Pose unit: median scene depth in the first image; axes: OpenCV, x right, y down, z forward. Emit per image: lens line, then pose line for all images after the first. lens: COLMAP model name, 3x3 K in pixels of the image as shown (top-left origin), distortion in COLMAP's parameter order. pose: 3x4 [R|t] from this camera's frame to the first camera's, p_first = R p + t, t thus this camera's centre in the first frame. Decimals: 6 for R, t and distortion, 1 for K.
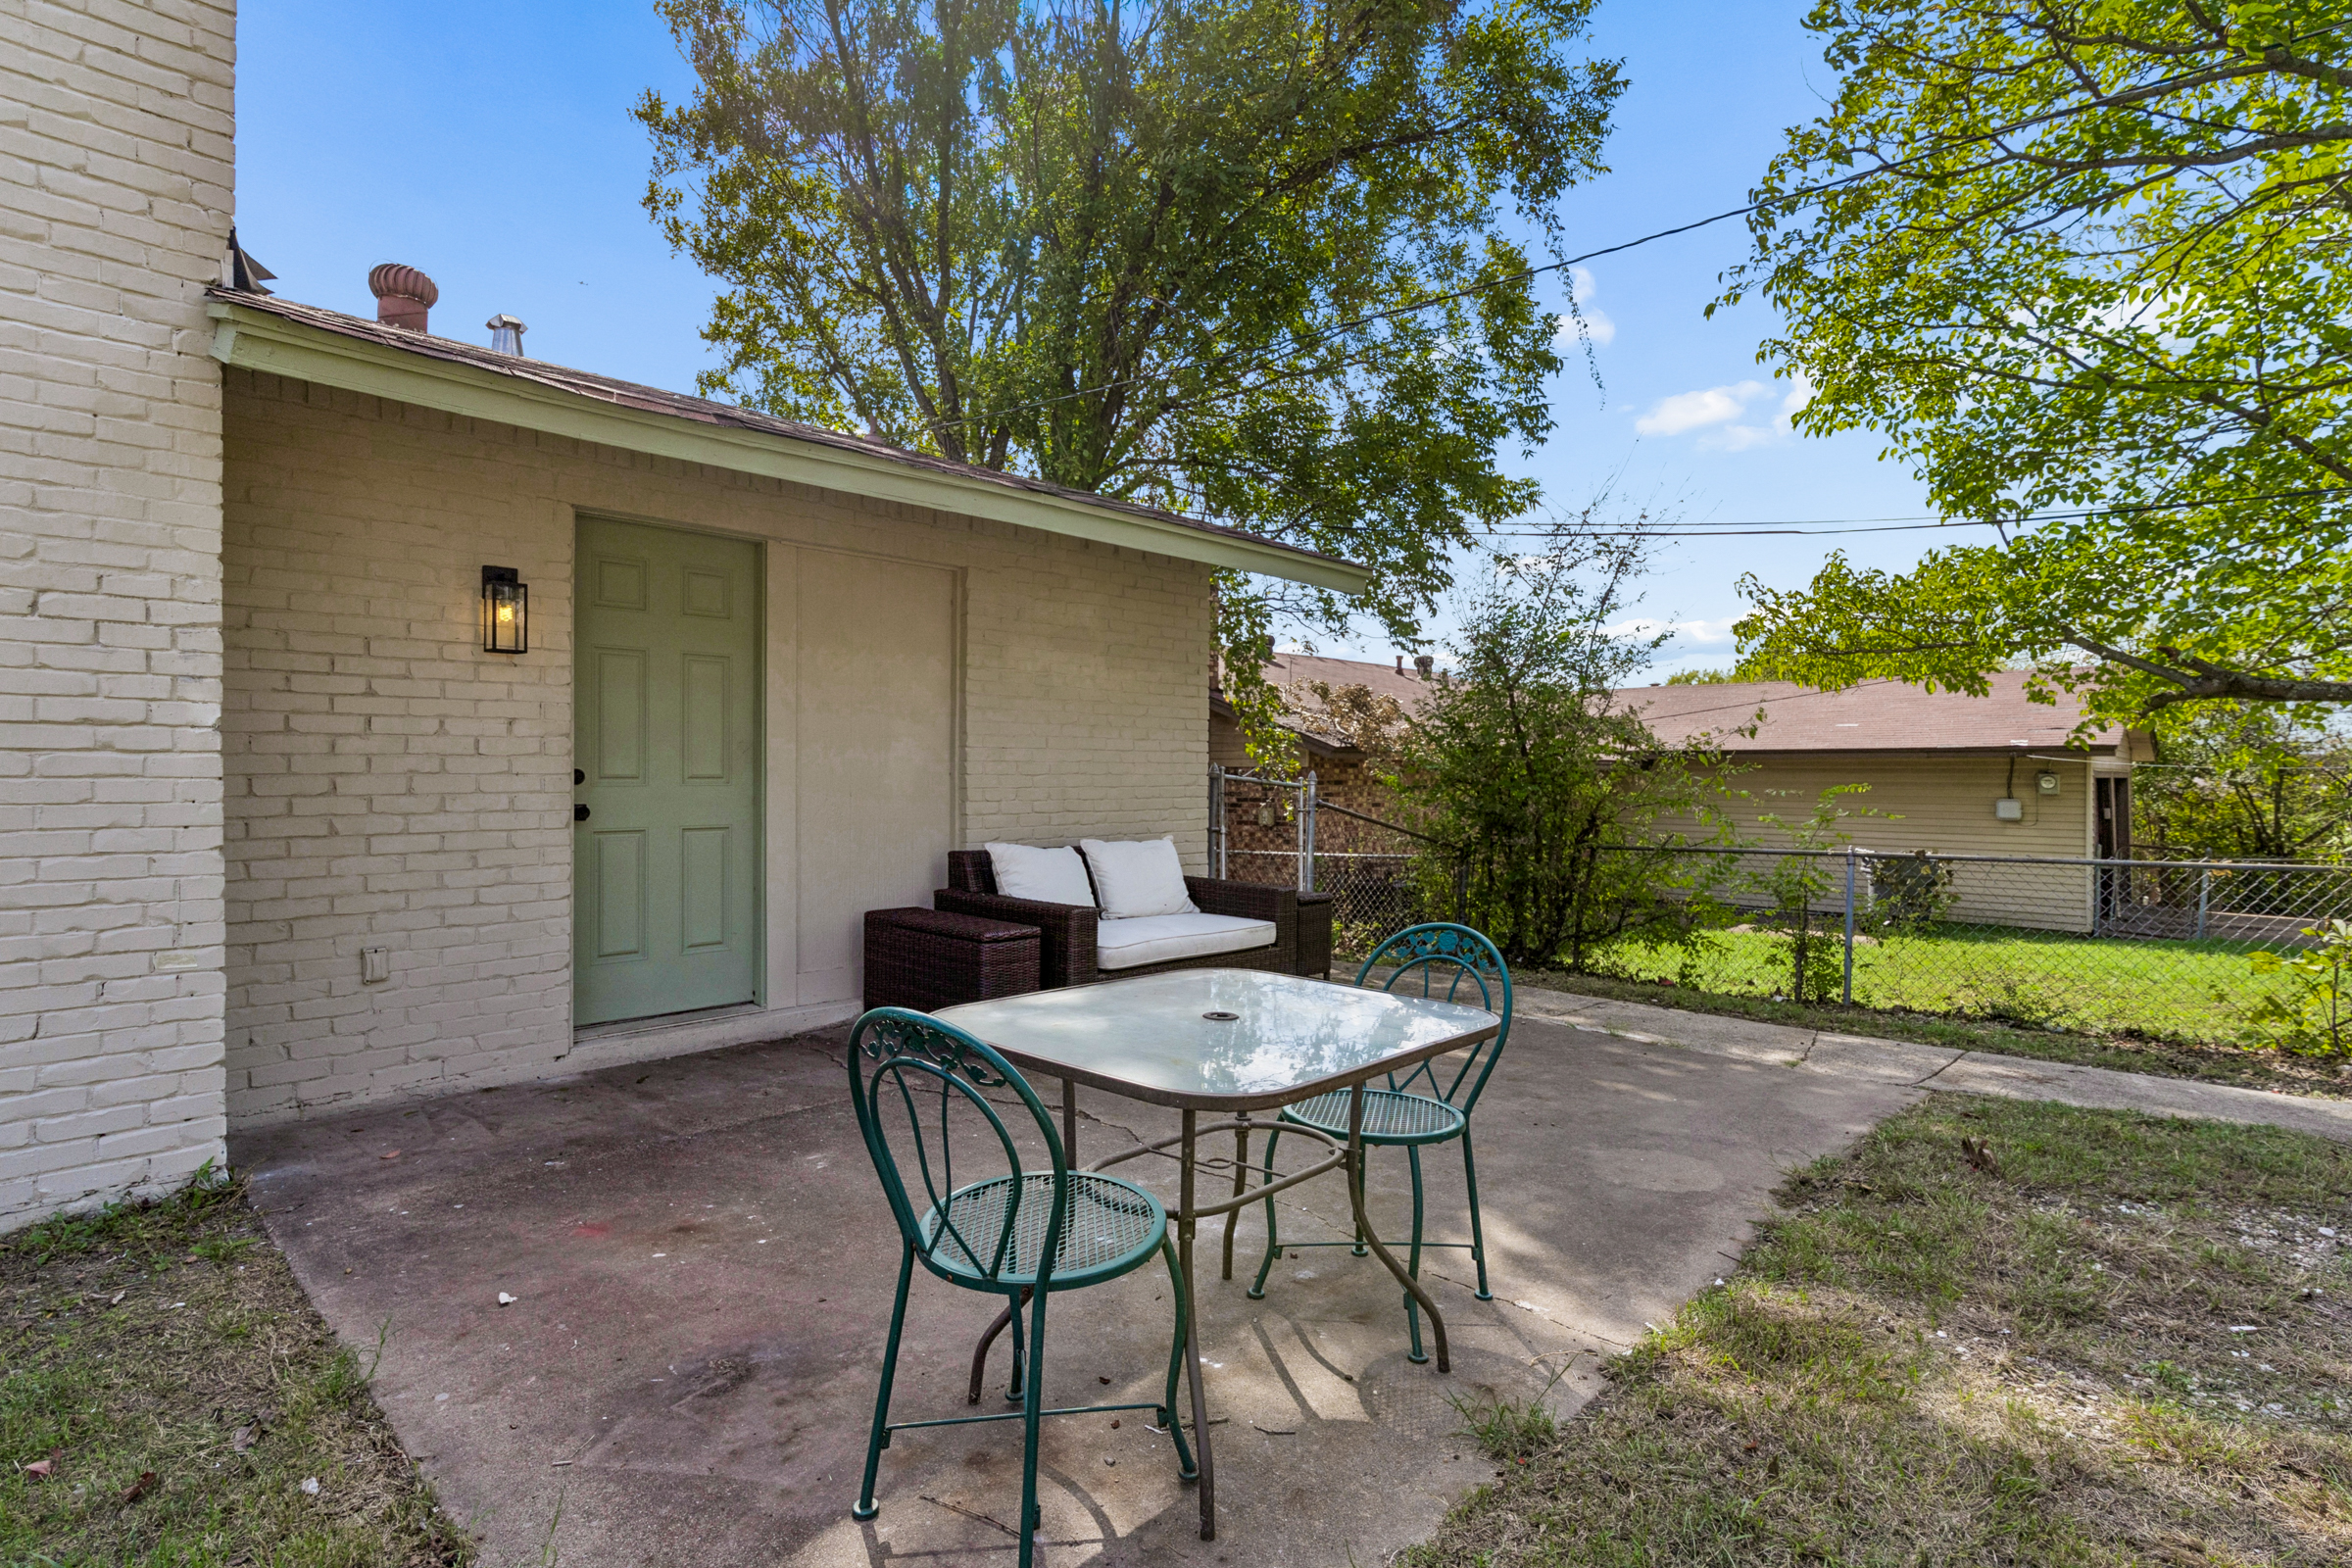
lens RADIAL K [[1123.6, 0, 1201.2], [0, 1123.6, 785.0], [0, 0, 1]] dist [0.001601, 0.000402]
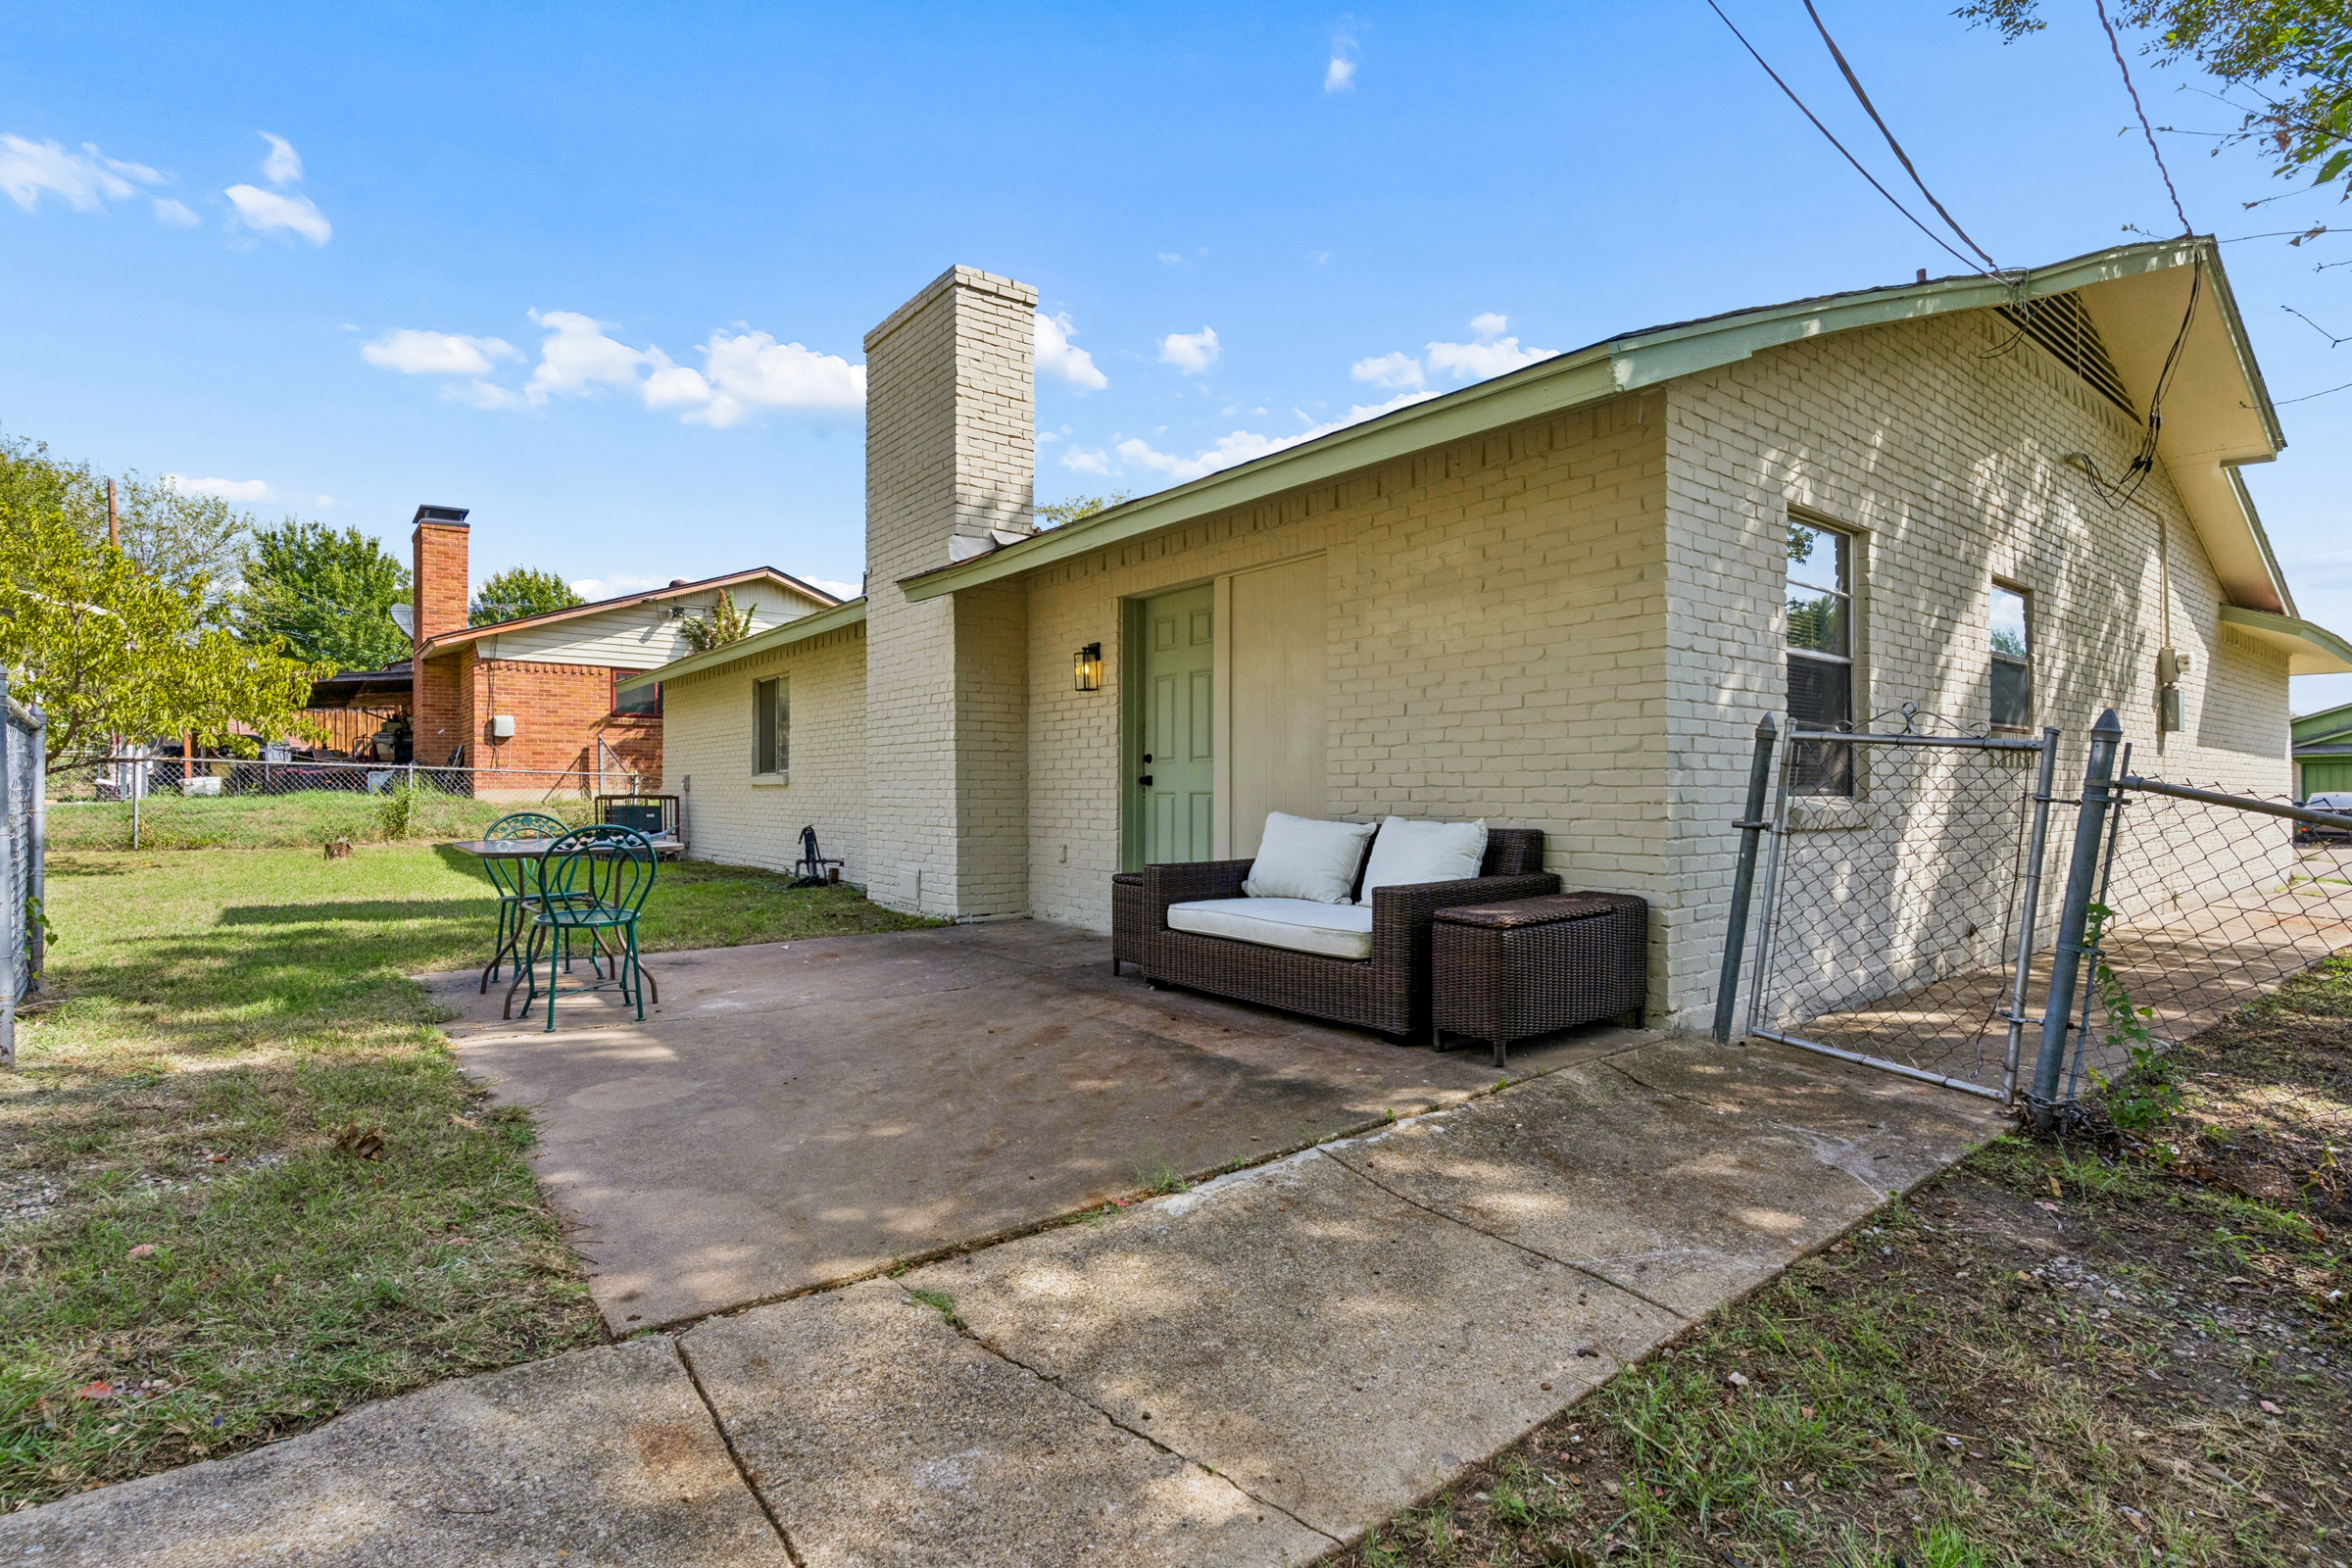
lens RADIAL K [[1123.6, 0, 1201.2], [0, 1123.6, 785.0], [0, 0, 1]] dist [0.001601, 0.000402]
pose [[-0.113999, -0.001673, -0.993479, 0.769058], [0.002237, 0.999996, -0.001941, 0.026107], [0.993478, -0.002444, -0.113995, 0.907135]]
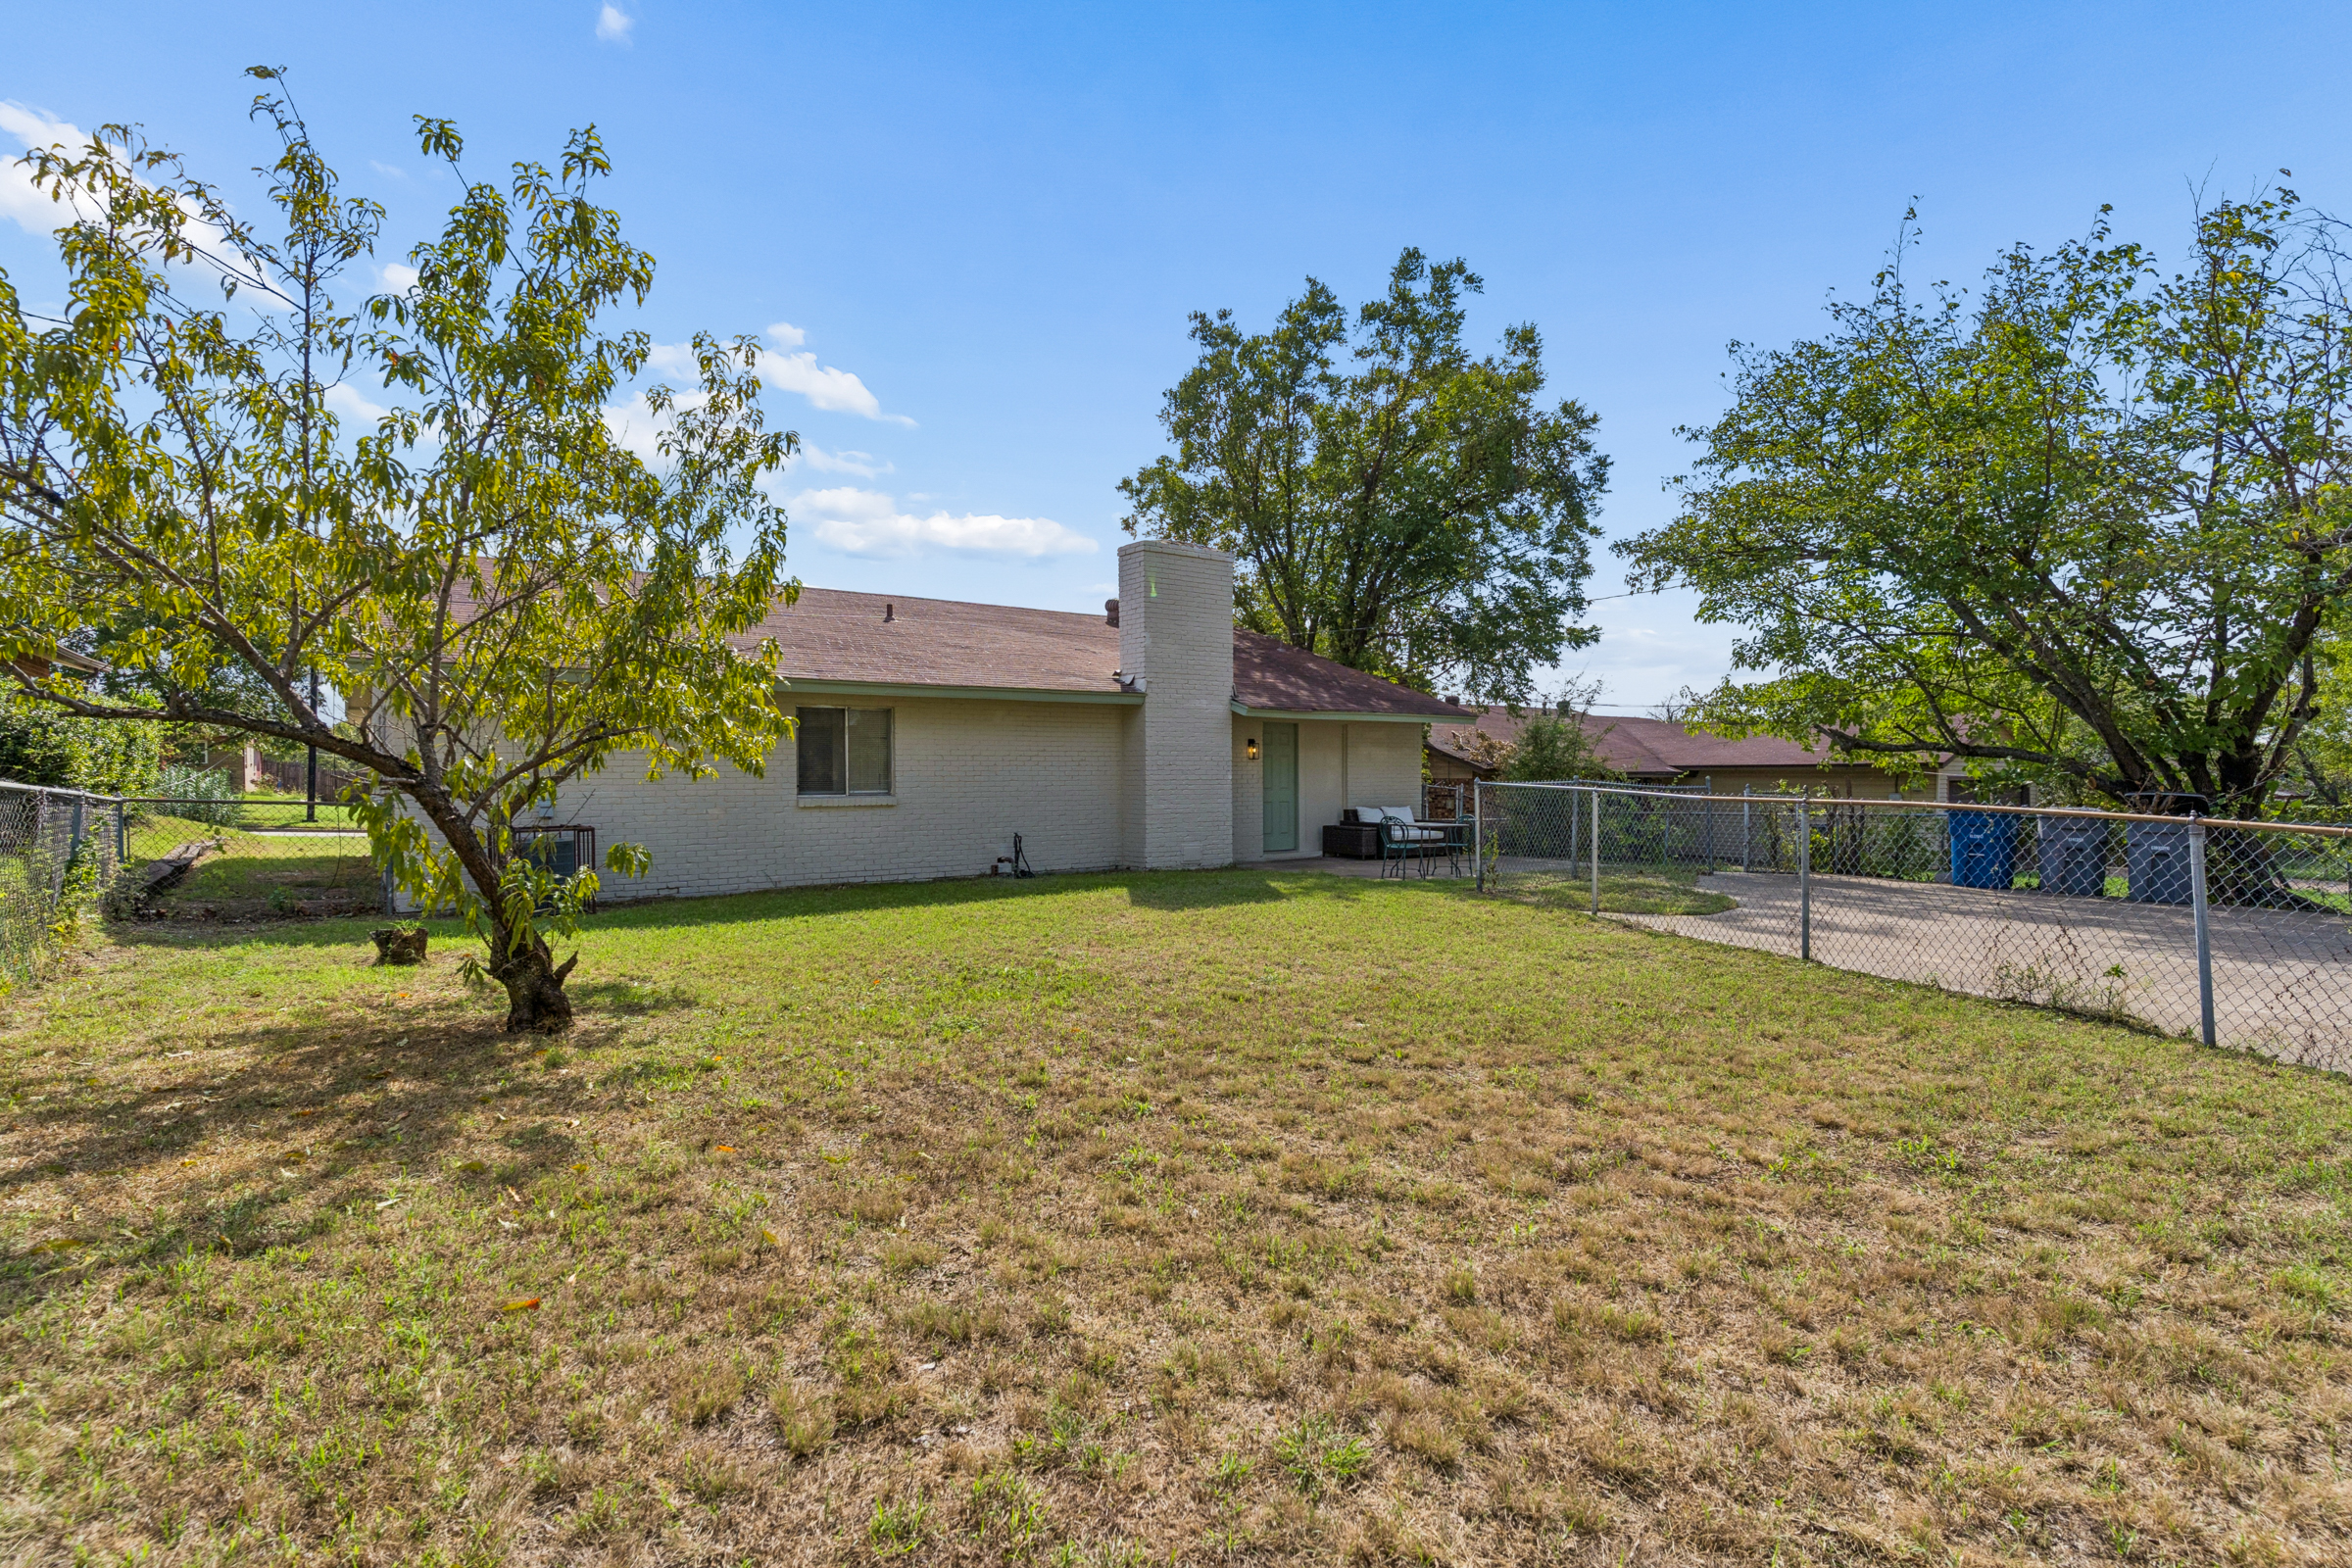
lens RADIAL K [[1123.6, 0, 1201.2], [0, 1123.6, 785.0], [0, 0, 1]] dist [0.001601, 0.000402]
pose [[0.985754, -0.004693, -0.168127, -0.067584], [0.005009, 0.999986, 0.001454, -0.018568], [0.168117, -0.002276, 0.985764, -2.072585]]
